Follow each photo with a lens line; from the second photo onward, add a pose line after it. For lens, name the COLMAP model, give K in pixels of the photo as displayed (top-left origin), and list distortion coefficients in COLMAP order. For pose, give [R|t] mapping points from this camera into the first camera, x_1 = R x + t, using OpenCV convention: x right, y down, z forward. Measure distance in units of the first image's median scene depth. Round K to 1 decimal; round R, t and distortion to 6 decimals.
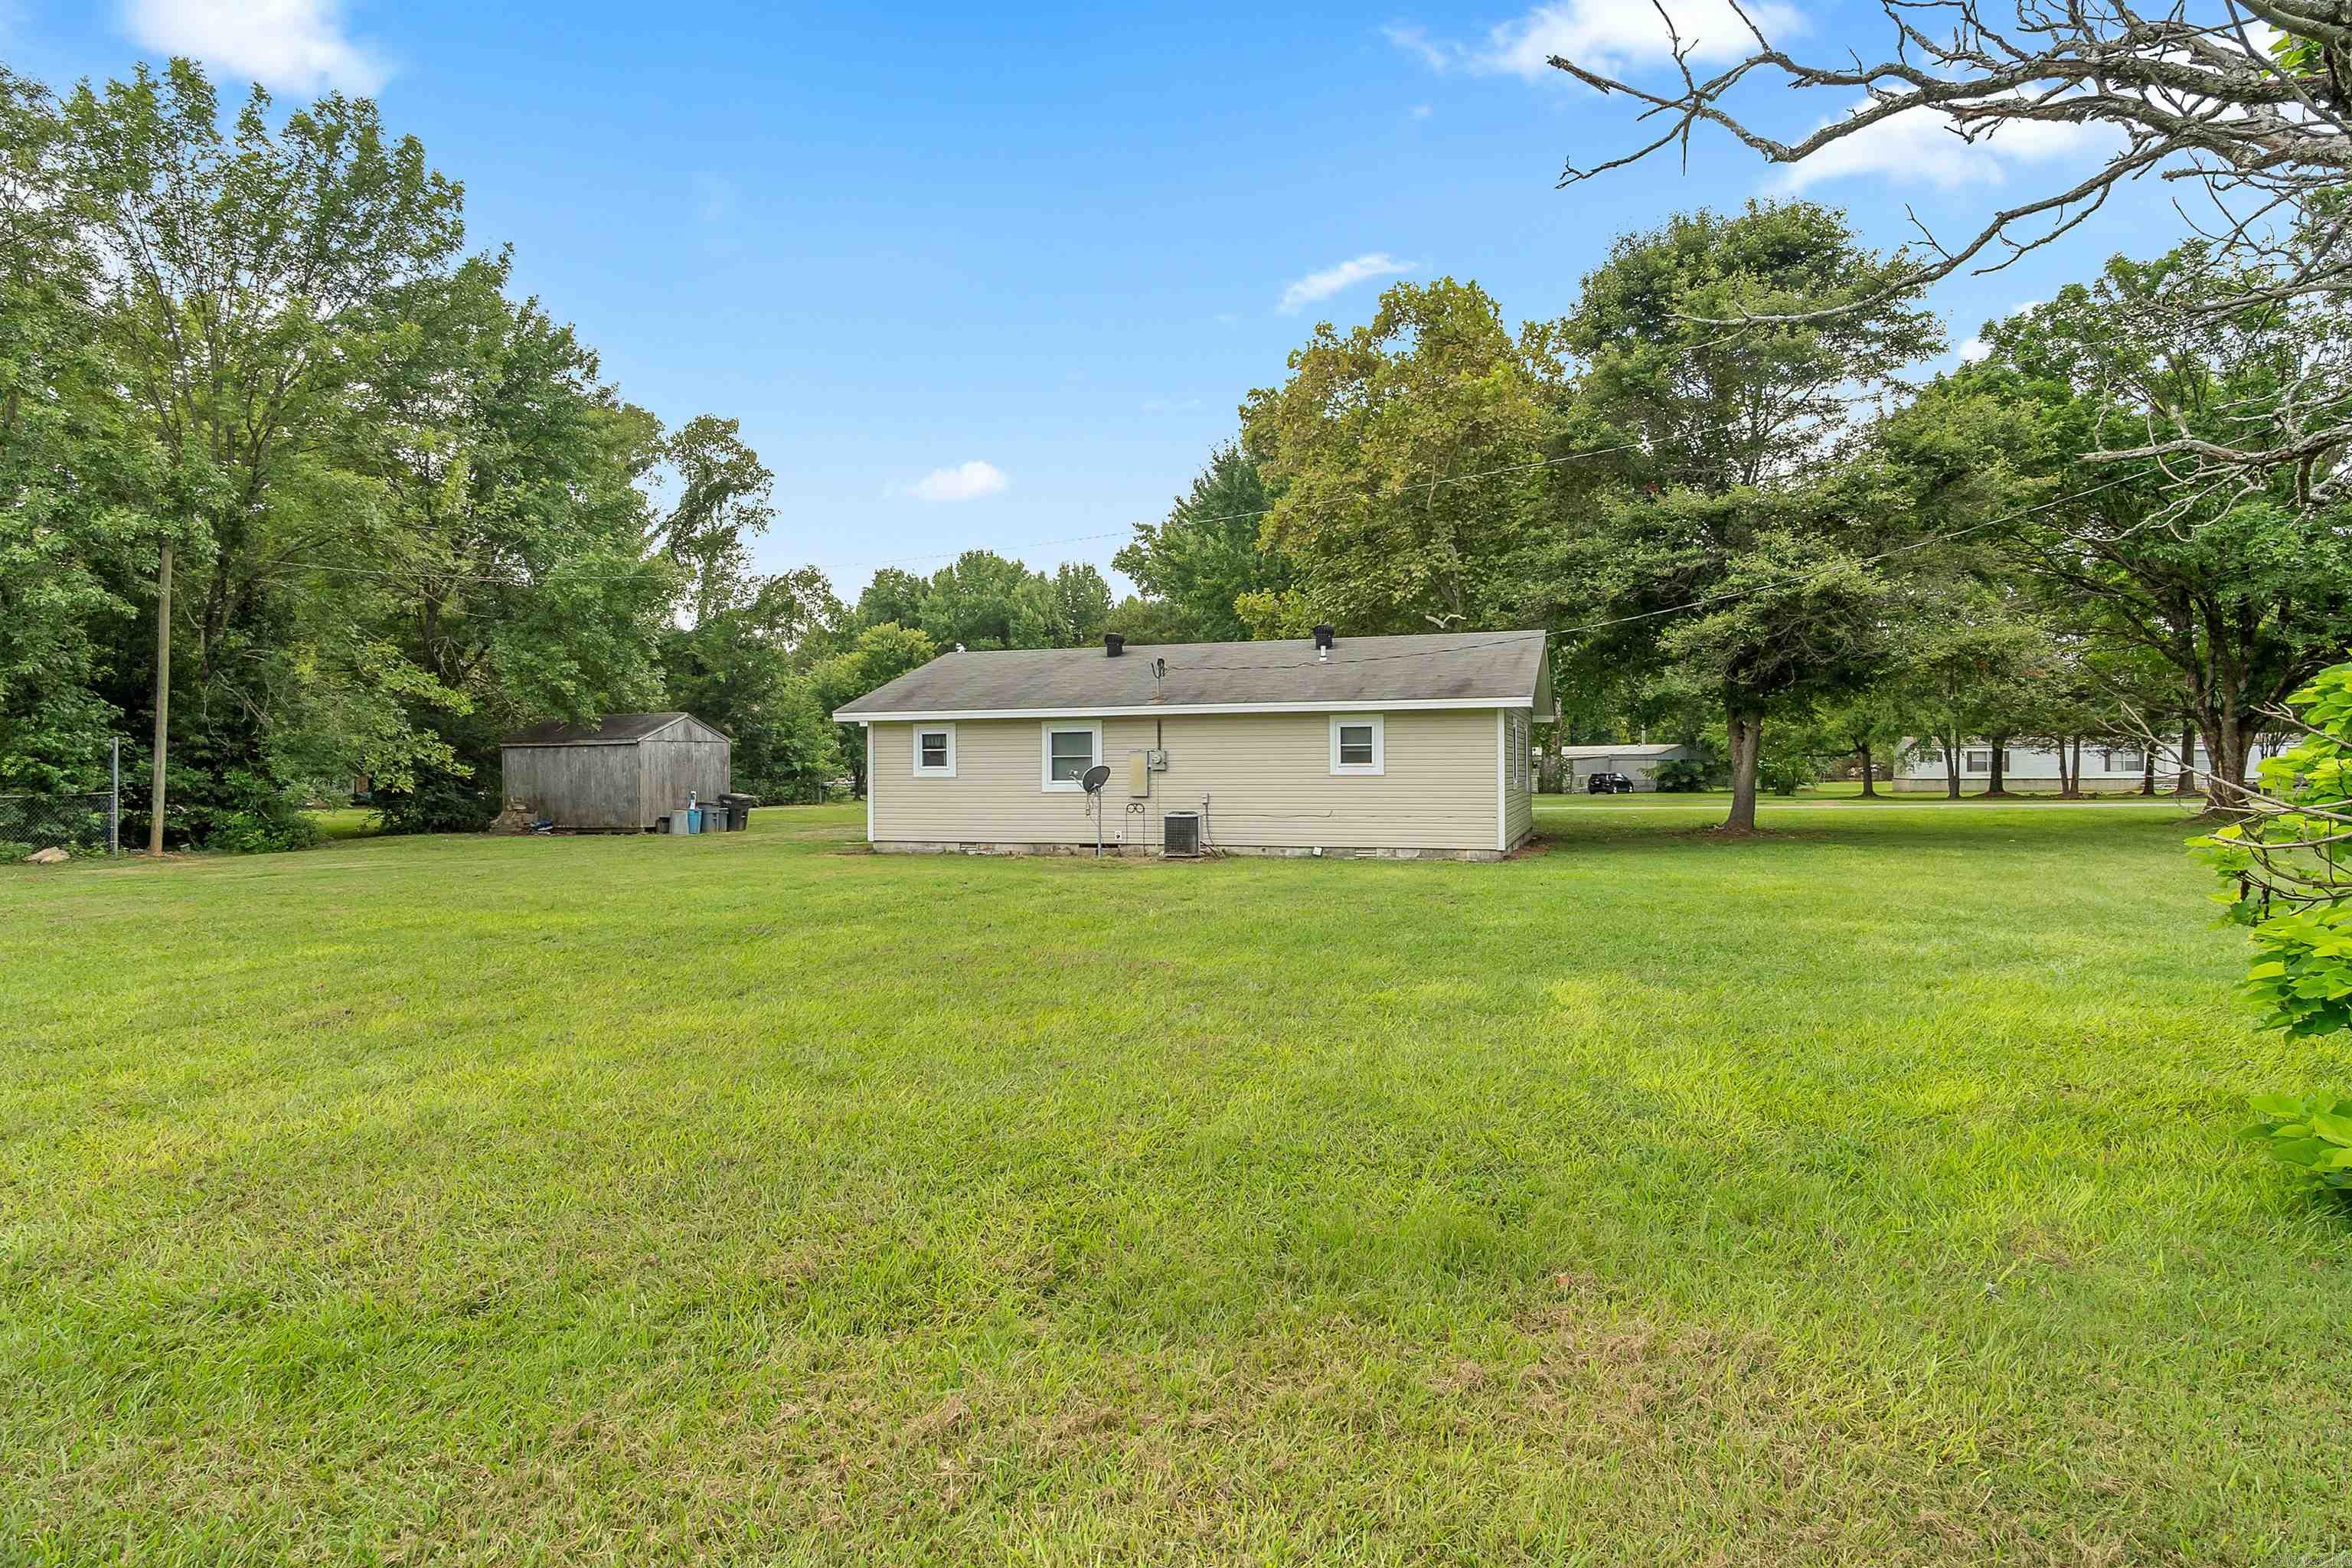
lens RADIAL K [[1268.9, 0, 1176.8], [0, 1268.9, 792.3], [0, 0, 1]] dist [-0.035823, 0.010249]
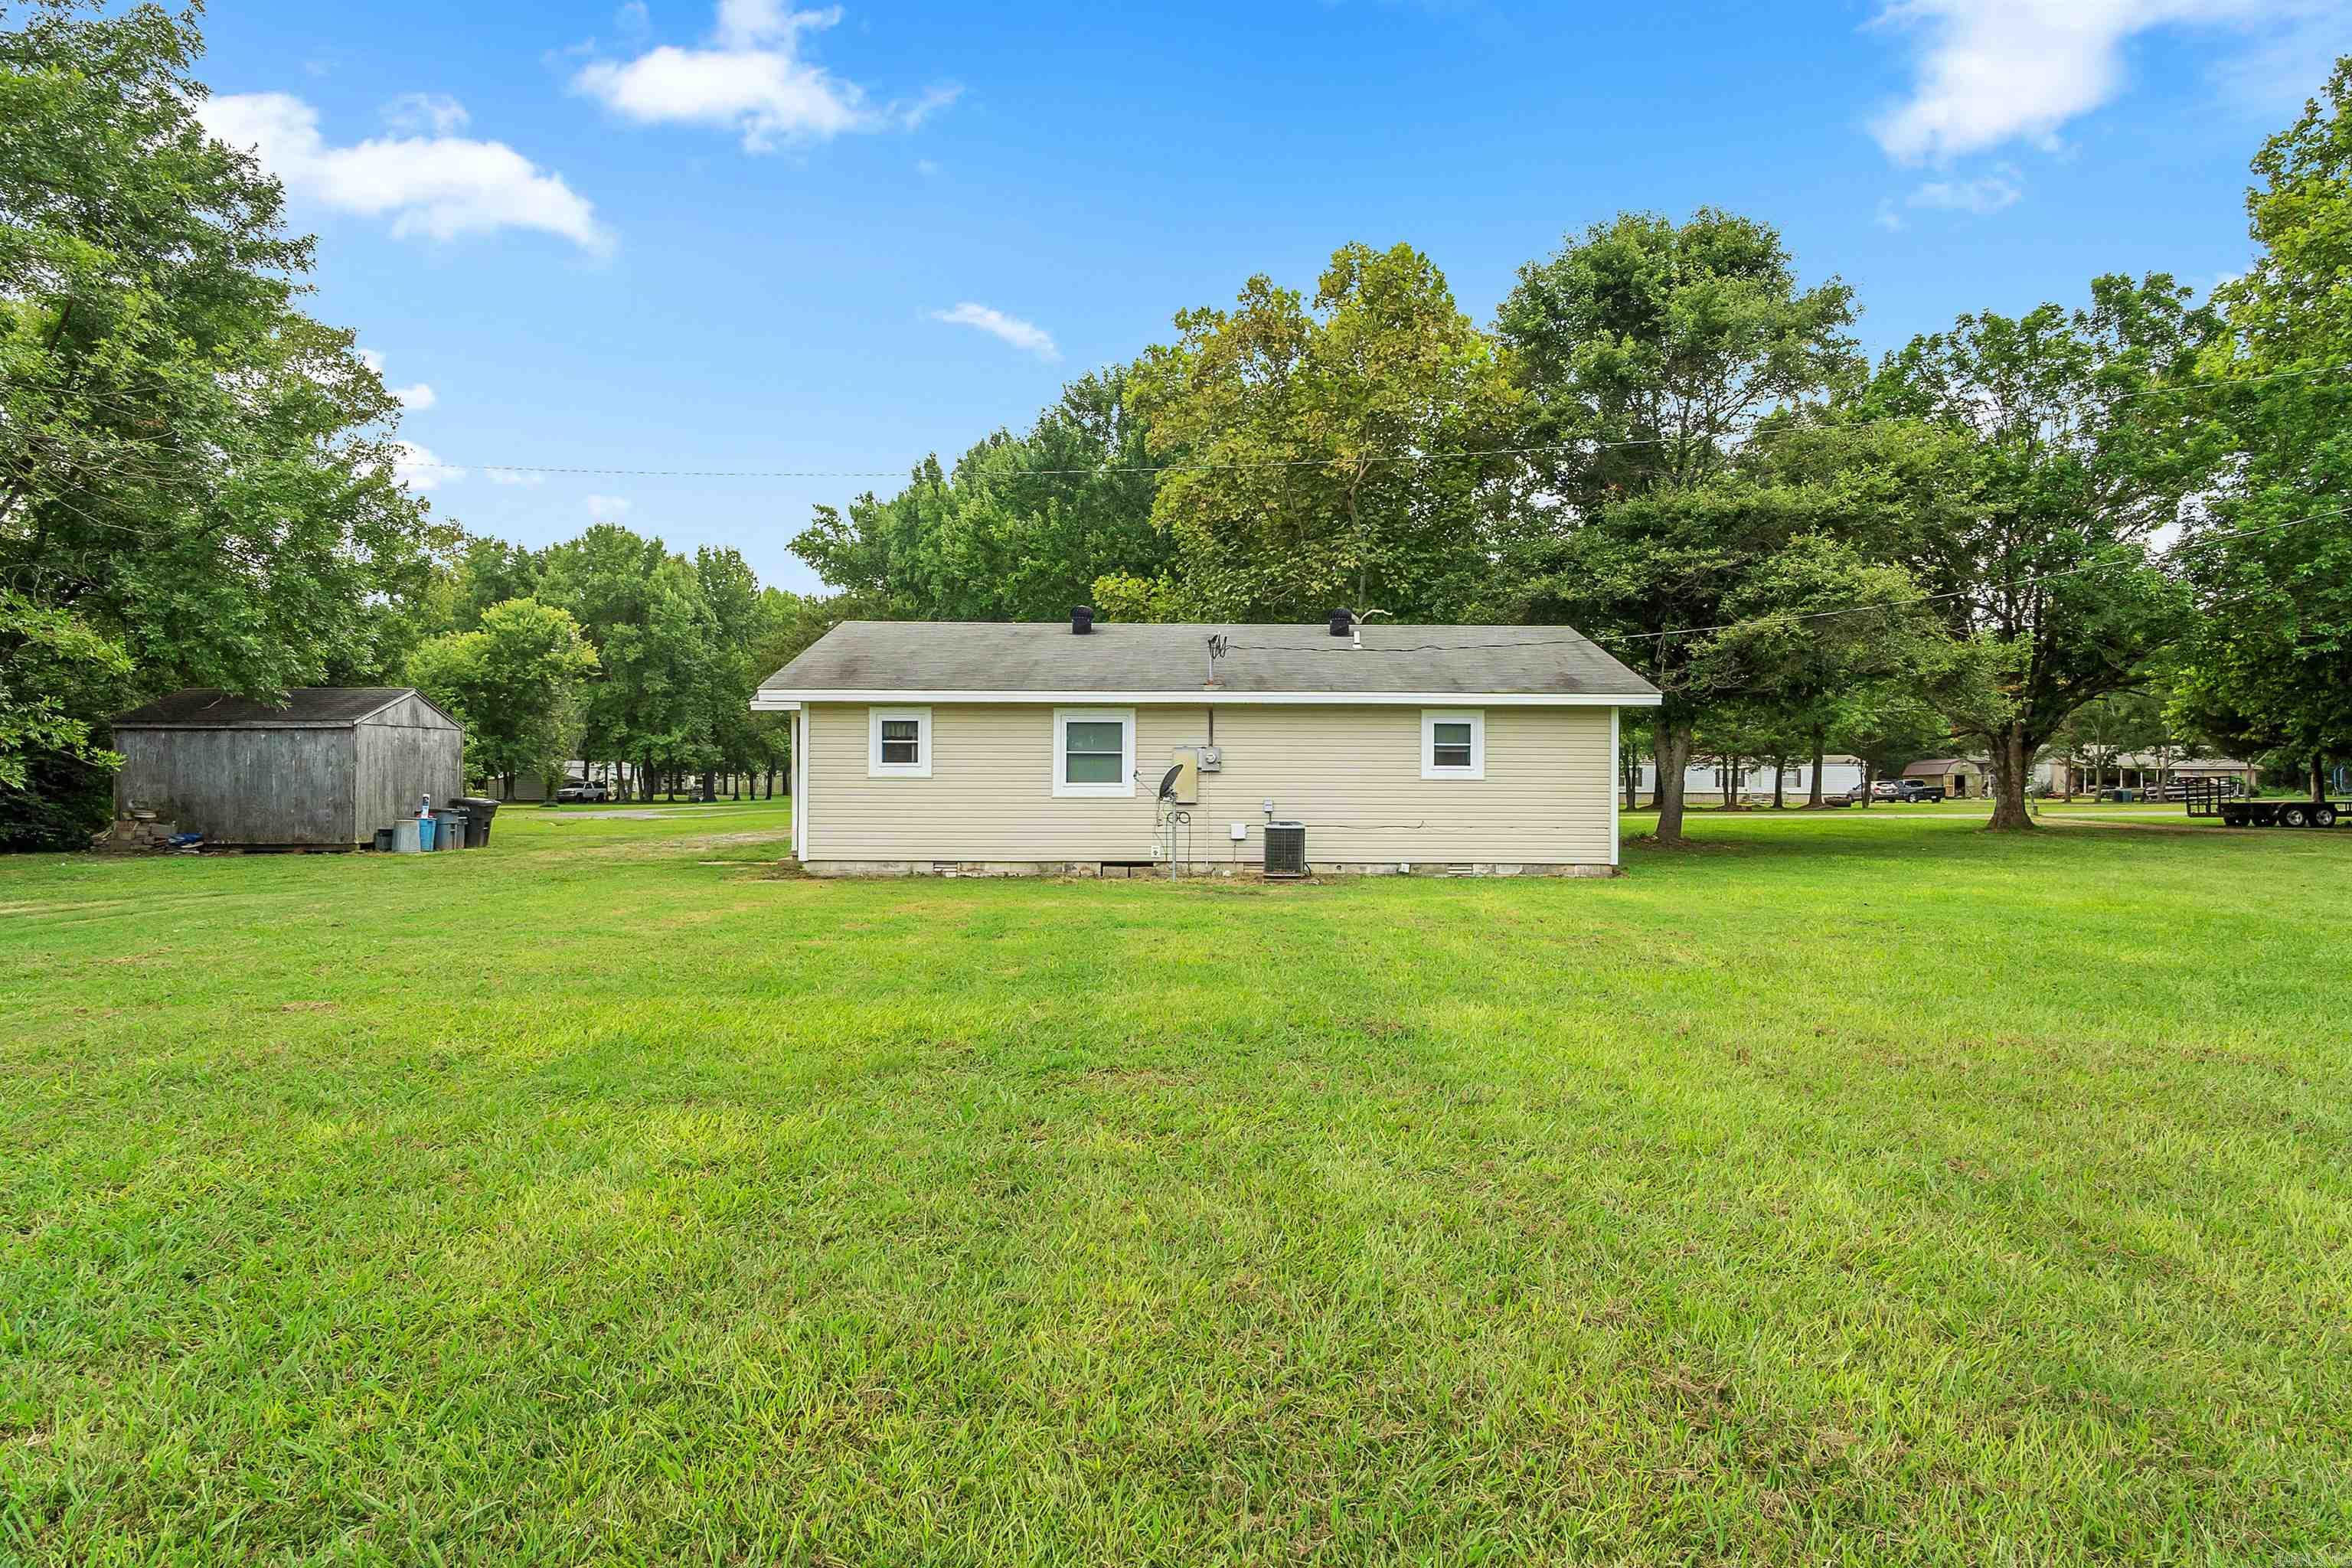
lens RADIAL K [[1268.9, 0, 1176.9], [0, 1268.9, 781.6], [0, 0, 1]] dist [-0.035823, 0.010249]
pose [[0.944834, 0.010653, 0.327376, -0.214352], [-0.004988, 0.999823, -0.018138, 0.003013], [-0.327511, 0.015504, 0.944720, 0.165296]]
